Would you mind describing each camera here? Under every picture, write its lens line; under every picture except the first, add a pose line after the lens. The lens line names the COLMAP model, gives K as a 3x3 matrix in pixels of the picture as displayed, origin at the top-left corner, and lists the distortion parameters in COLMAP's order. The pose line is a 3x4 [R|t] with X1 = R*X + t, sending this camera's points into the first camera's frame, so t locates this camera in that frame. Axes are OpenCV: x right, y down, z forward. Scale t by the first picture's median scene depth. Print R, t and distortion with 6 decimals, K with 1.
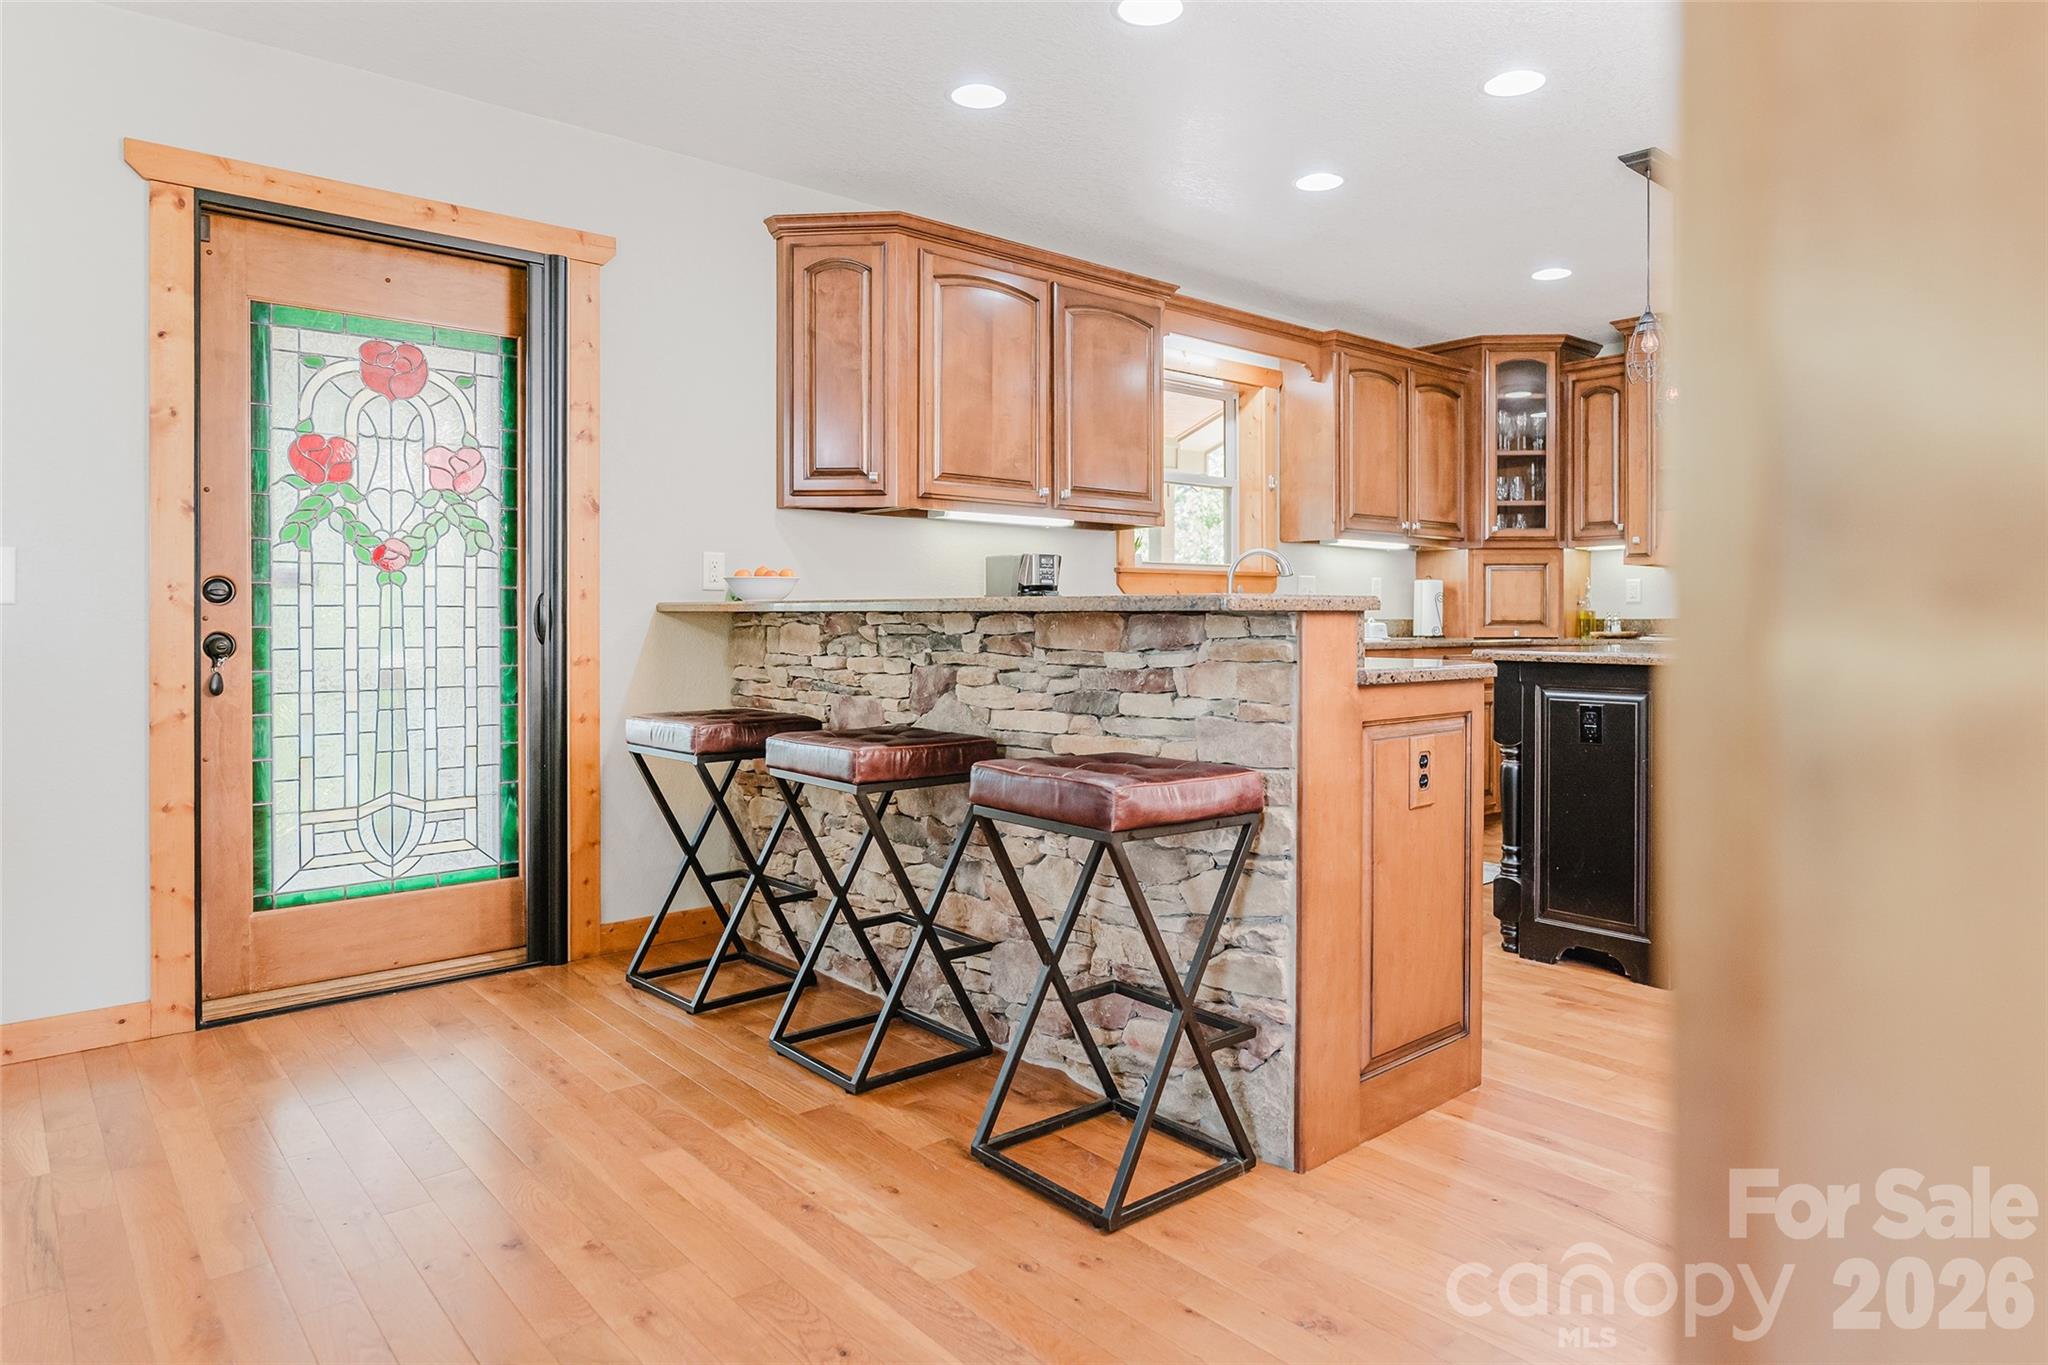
lens RADIAL K [[1198.2, 0, 1022.2], [0, 1198.2, 624.3], [0, 0, 1]] dist [-0.023709, -0.001007]
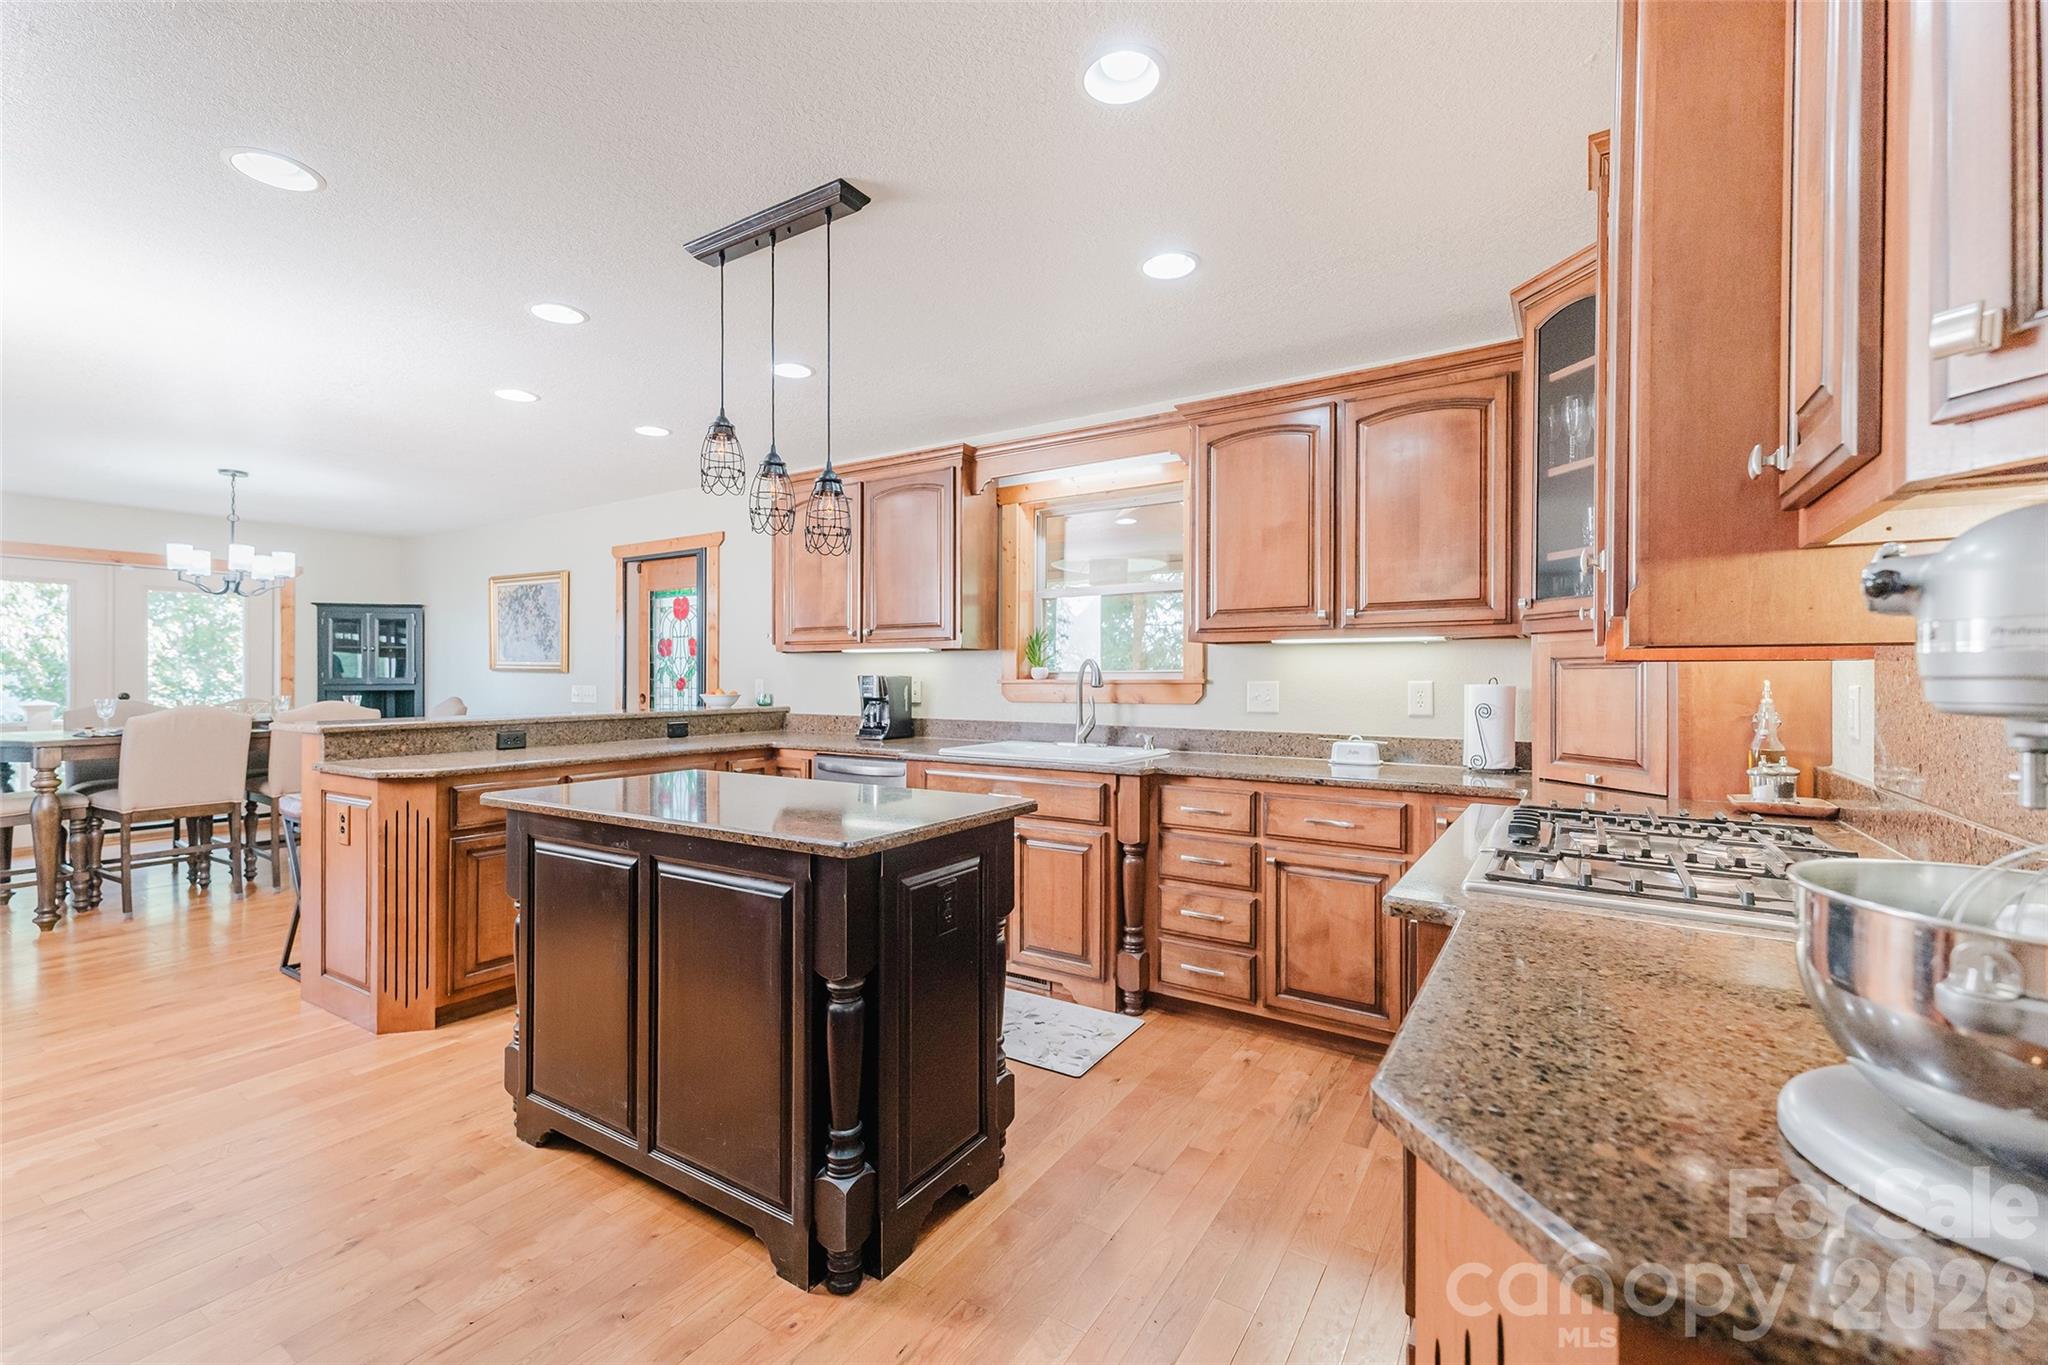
lens RADIAL K [[854.9, 0, 1026.2], [0, 854.9, 683.9], [0, 0, 1]] dist [0.000719, 0.000075]
pose [[0.297796, 0.002464, -0.954626, 0.826311], [-0.010901, 0.999940, -0.000819, -0.039574], [0.954567, 0.010650, 0.297805, 0.698840]]
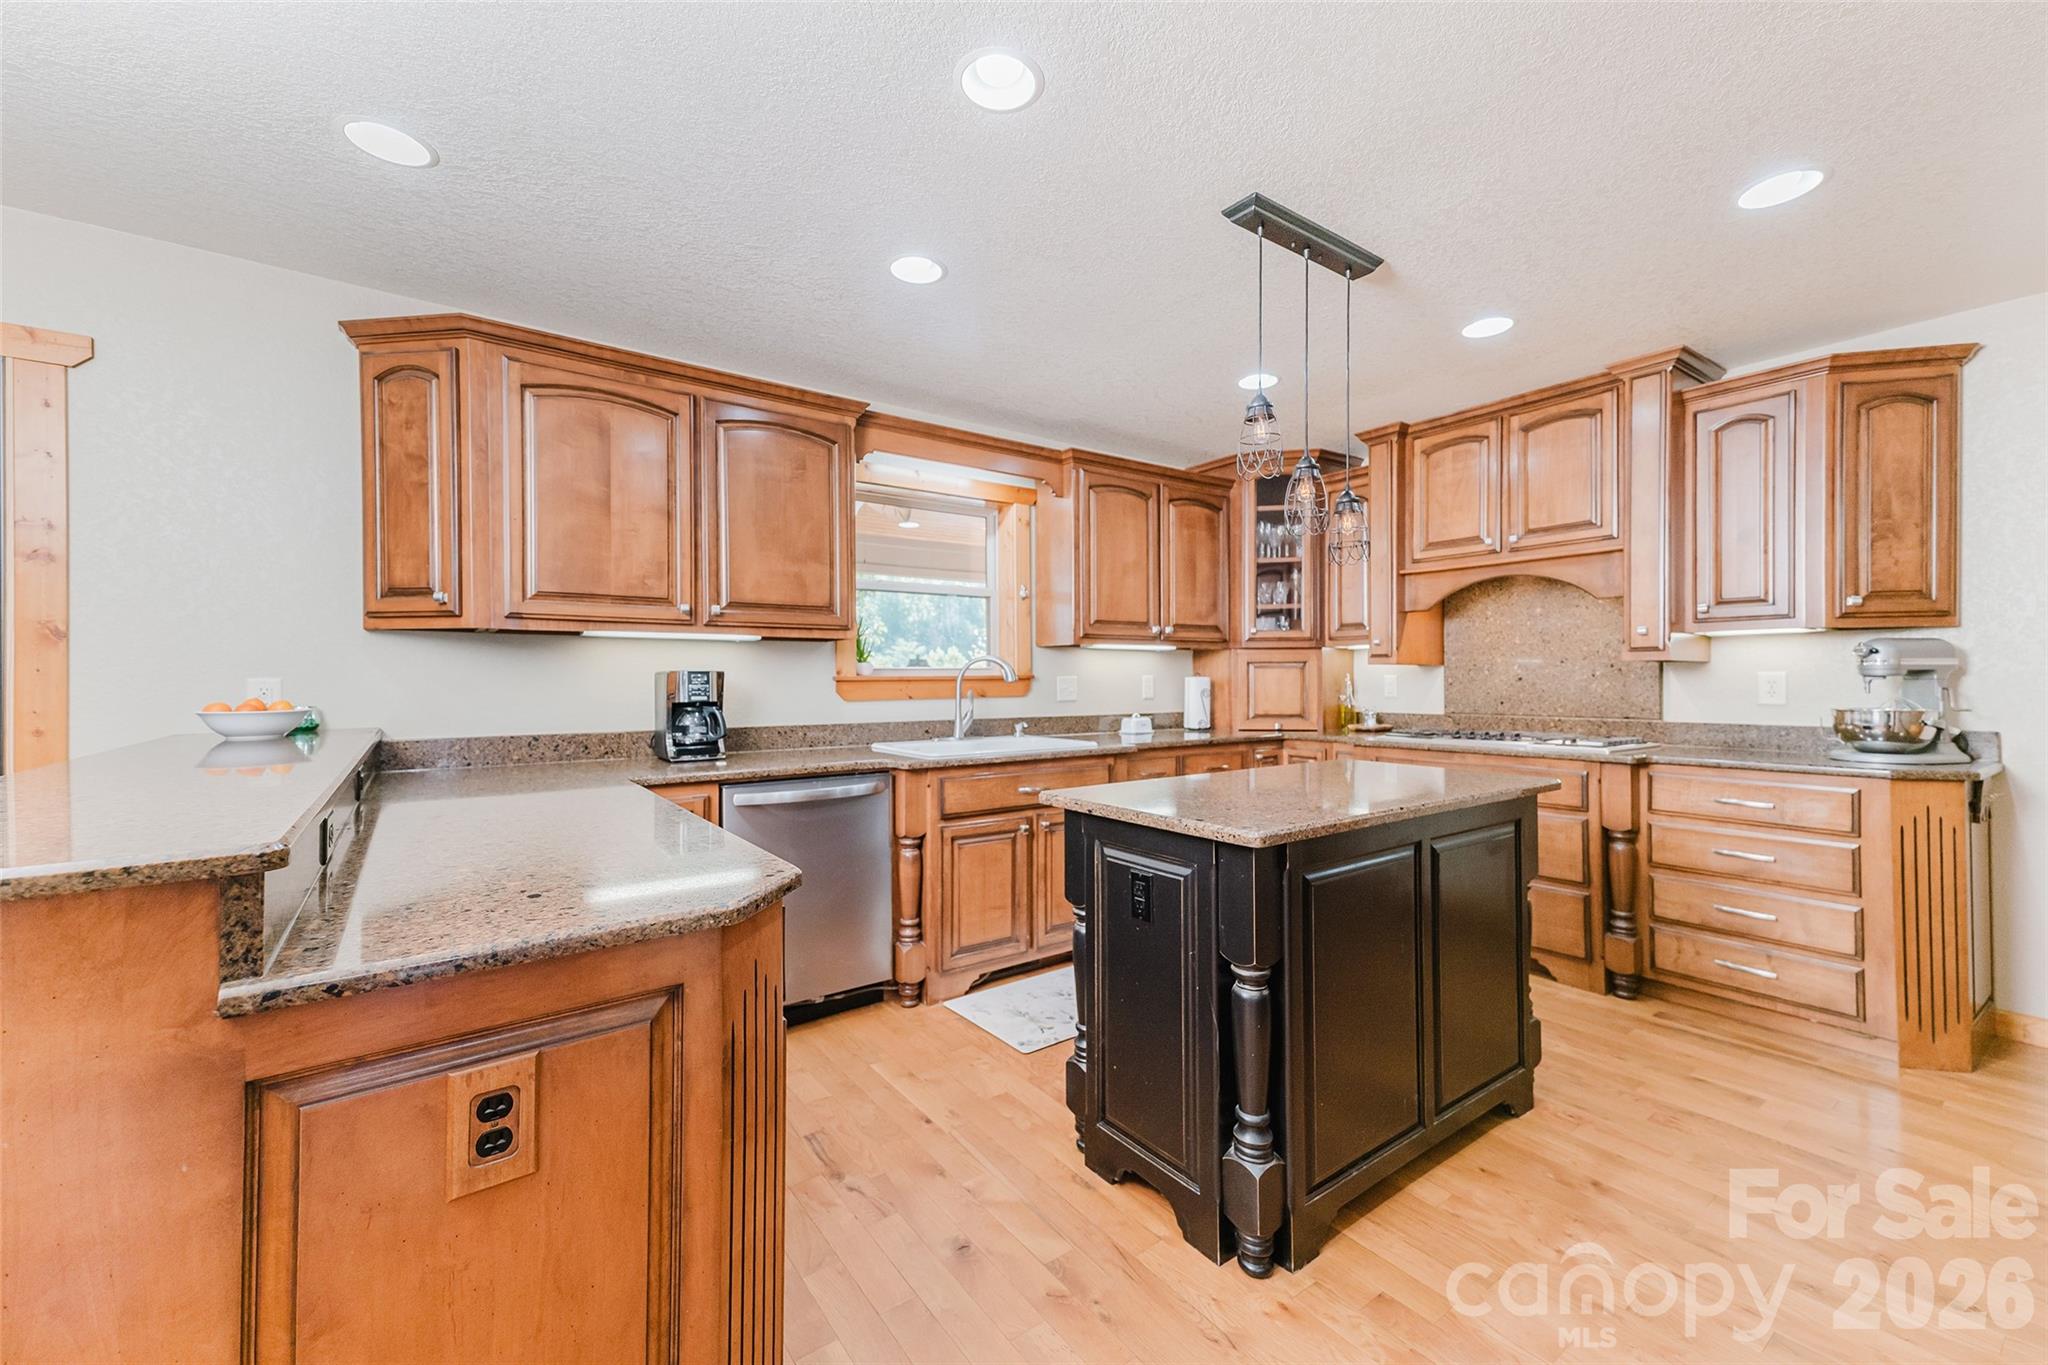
lens RADIAL K [[818.0, 0, 1029.1], [0, 818.0, 677.7], [0, 0, 1]] dist [0.016887, -0.000024]
pose [[0.997799, -0.006213, -0.066014, 0.269701], [0.005814, 0.999964, -0.006227, -0.037676], [0.066050, 0.005829, 0.997799, 0.270843]]
